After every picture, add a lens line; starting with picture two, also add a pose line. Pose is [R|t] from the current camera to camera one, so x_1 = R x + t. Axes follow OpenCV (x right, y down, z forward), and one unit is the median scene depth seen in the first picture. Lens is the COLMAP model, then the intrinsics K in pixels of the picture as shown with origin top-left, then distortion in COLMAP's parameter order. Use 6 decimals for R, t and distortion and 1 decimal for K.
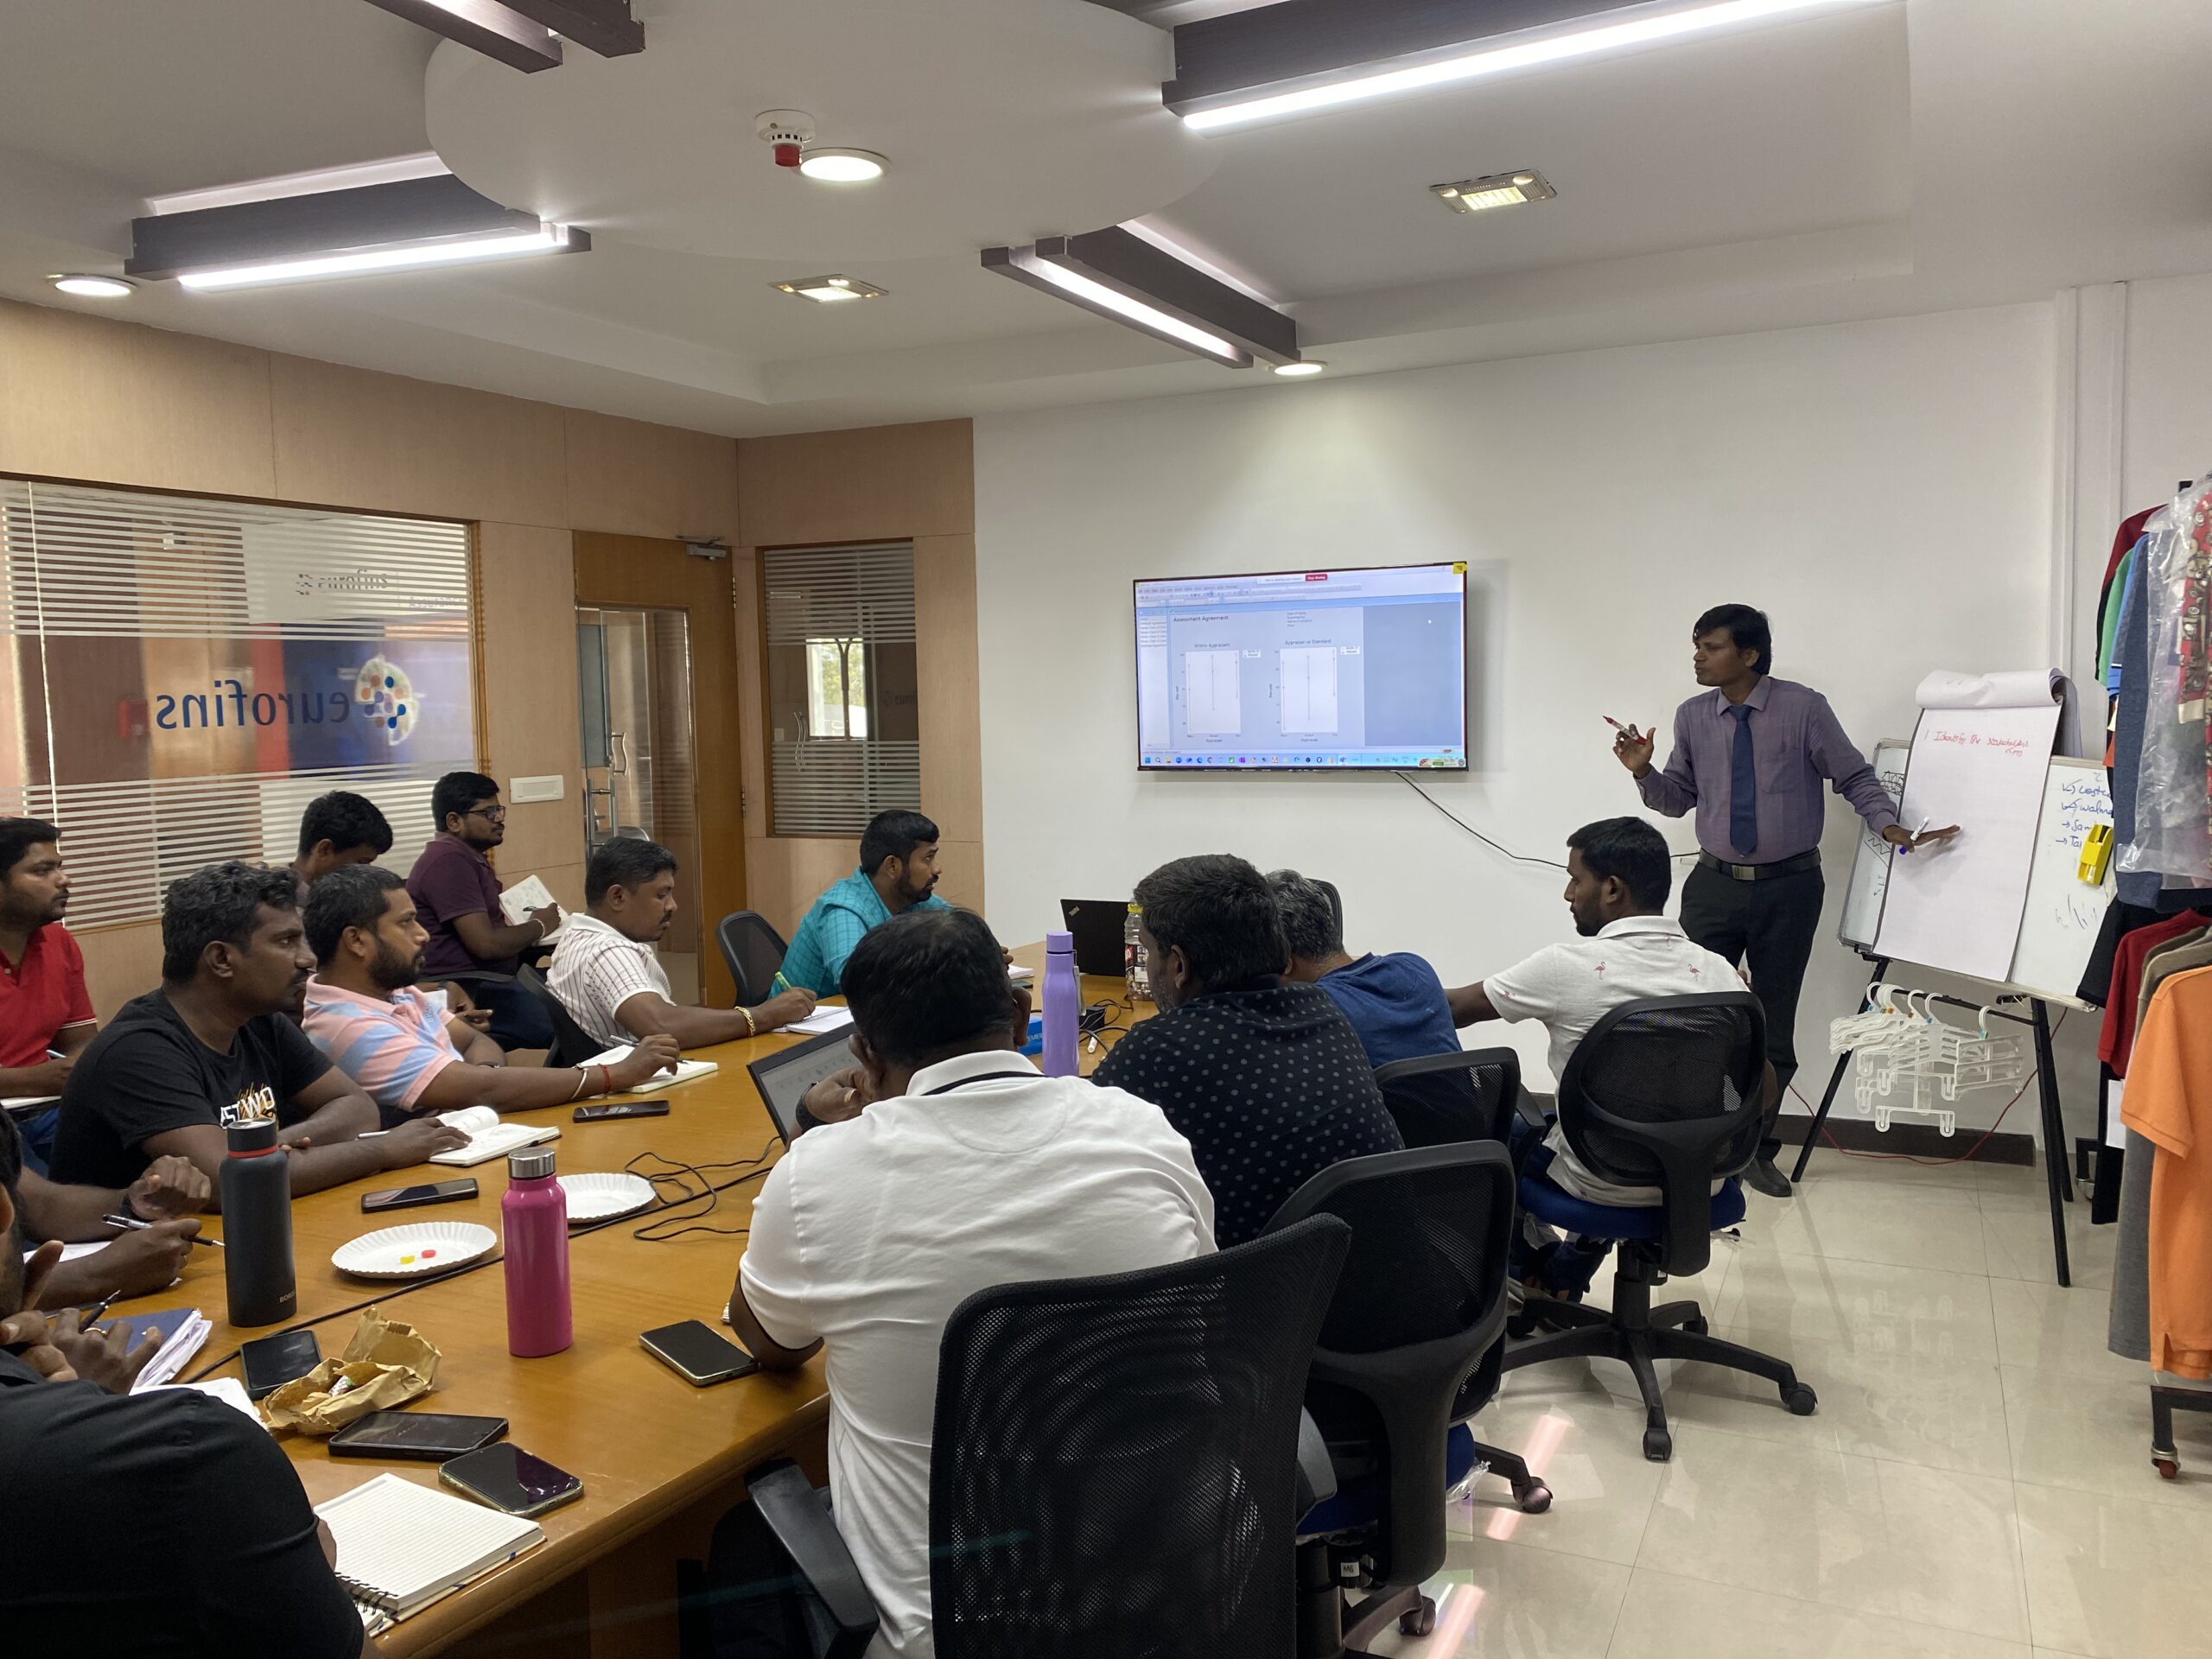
lens RADIAL K [[1772.1, 0, 1106.7], [0, 1772.1, 819.4], [0, 0, 1]] dist [0.014088, -0.029654]
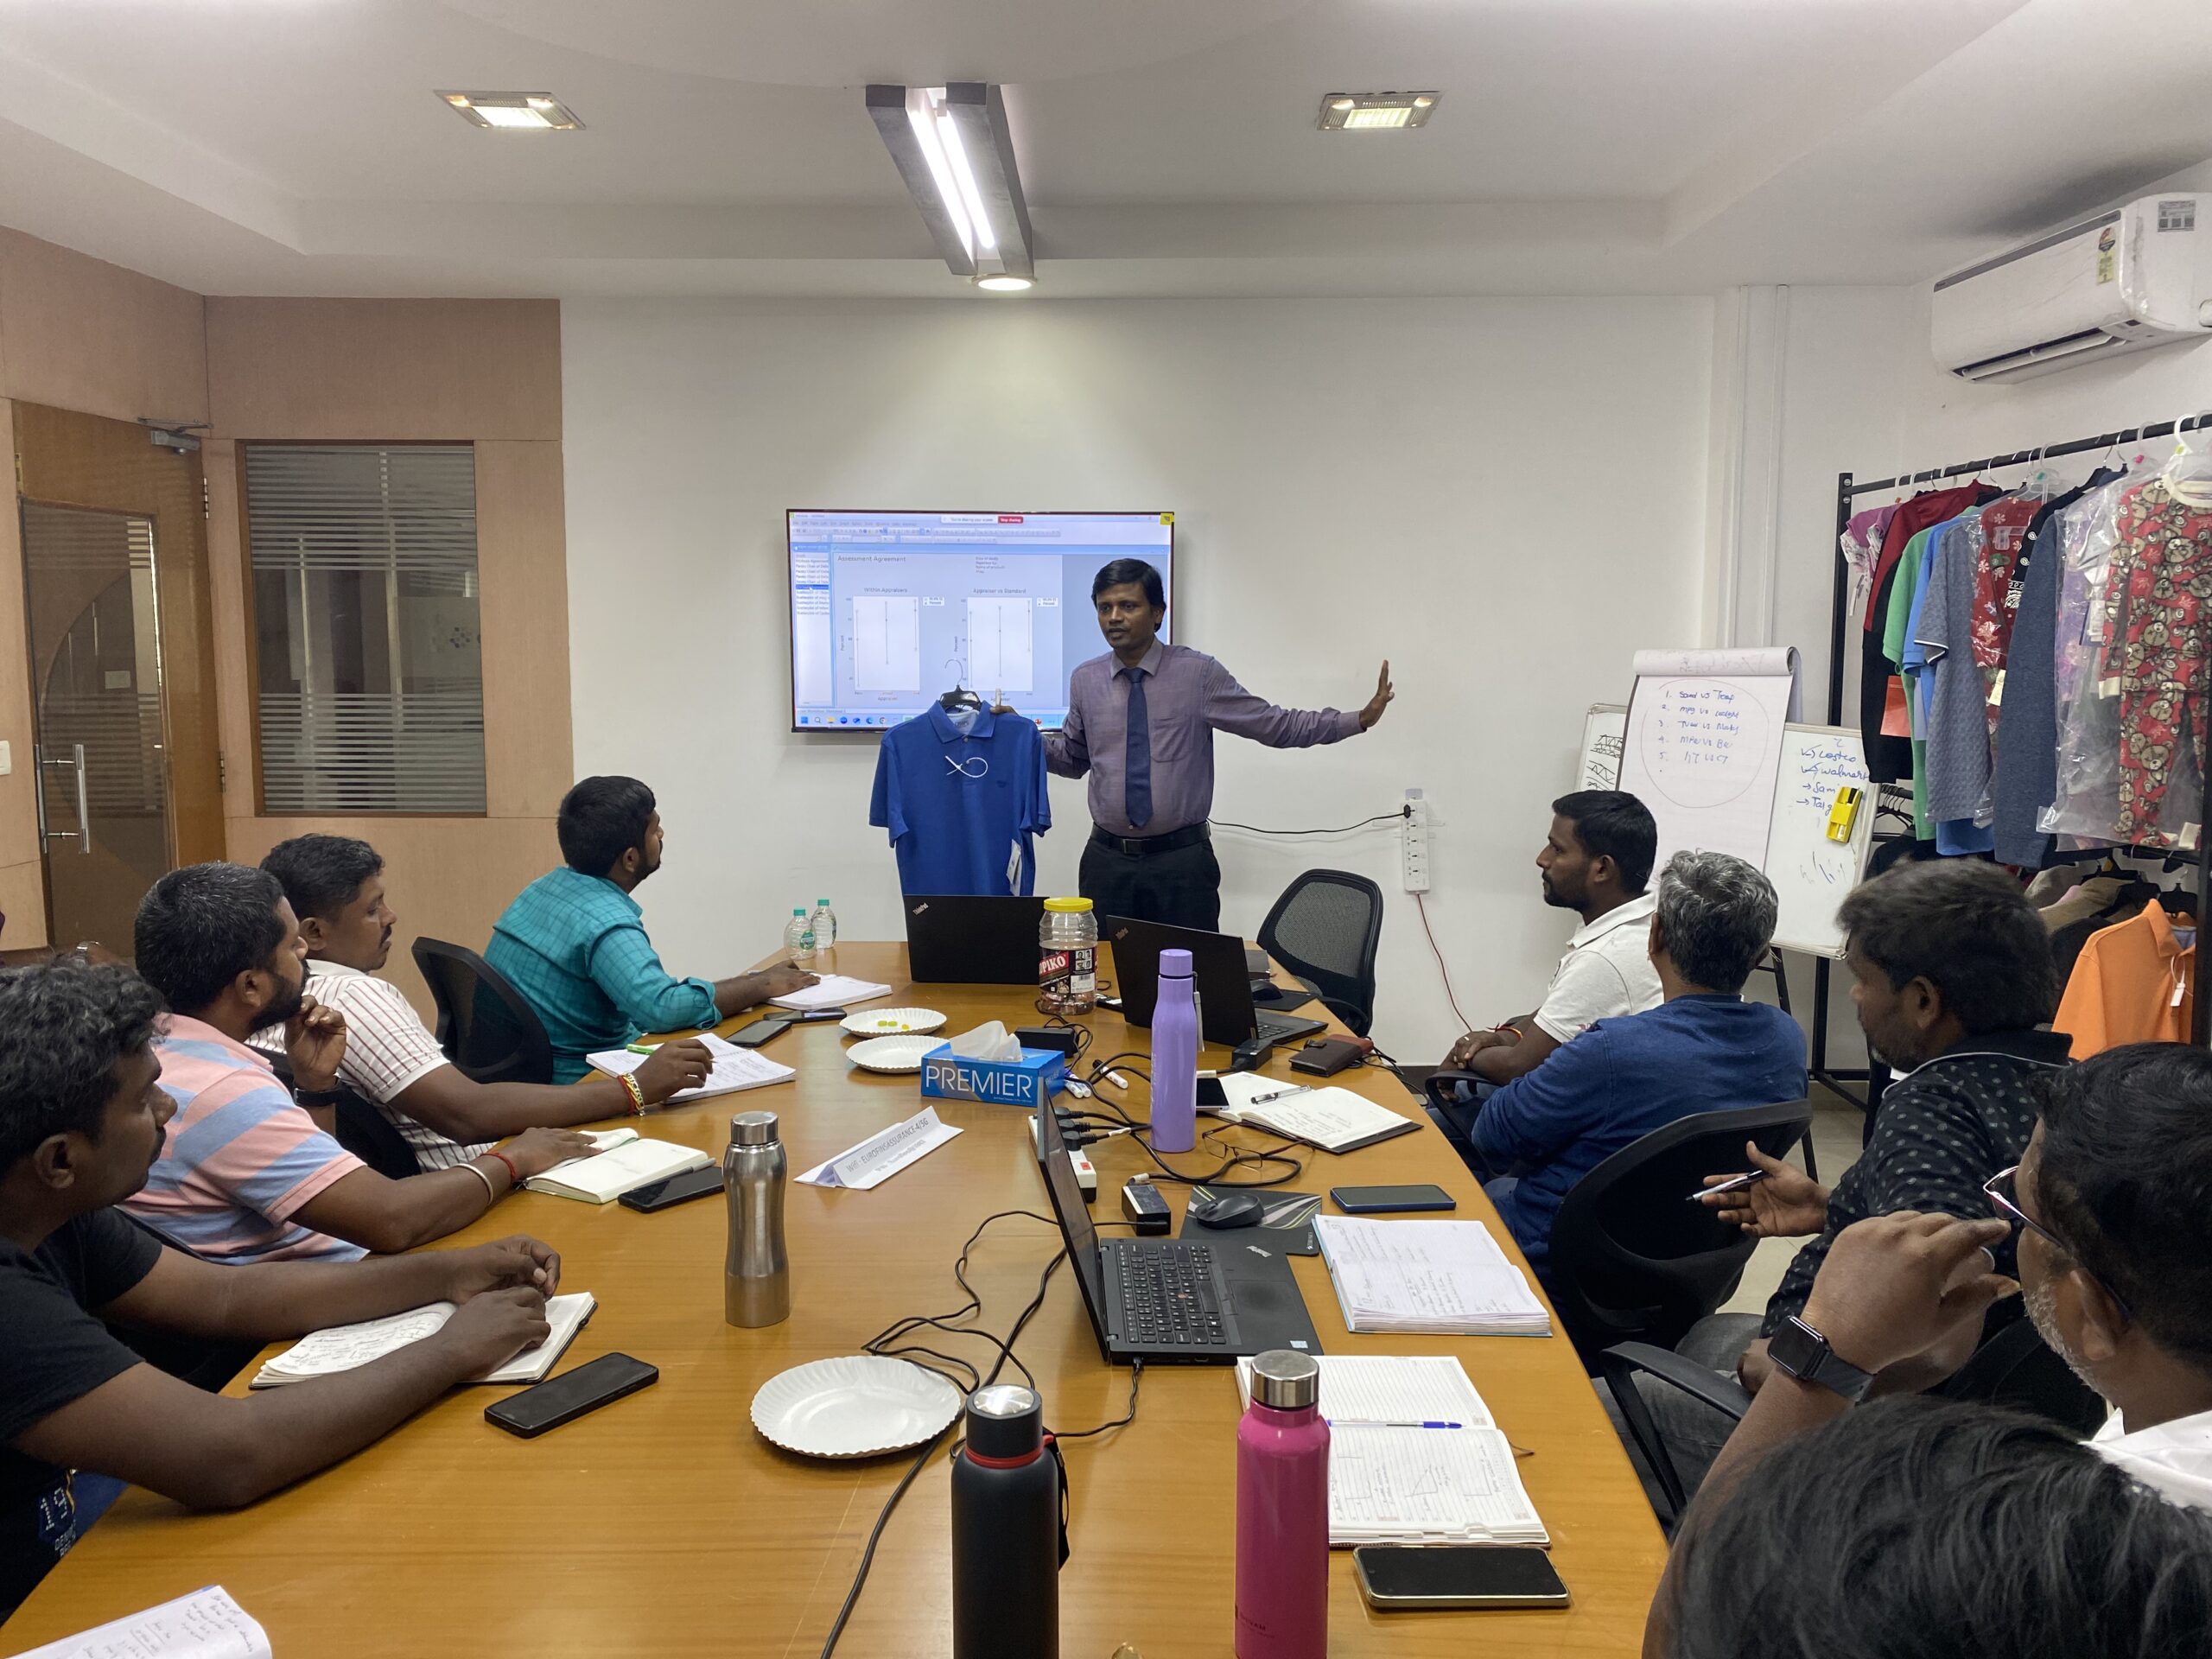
lens RADIAL K [[1772.1, 0, 1111.9], [0, 1772.1, 841.0], [0, 0, 1]] dist [0.014088, -0.029654]
pose [[0.898403, -0.026754, 0.438356, -0.234179], [0.009007, 0.999055, 0.042515, -0.010394], [-0.439079, -0.034248, 0.897796, 0.158158]]
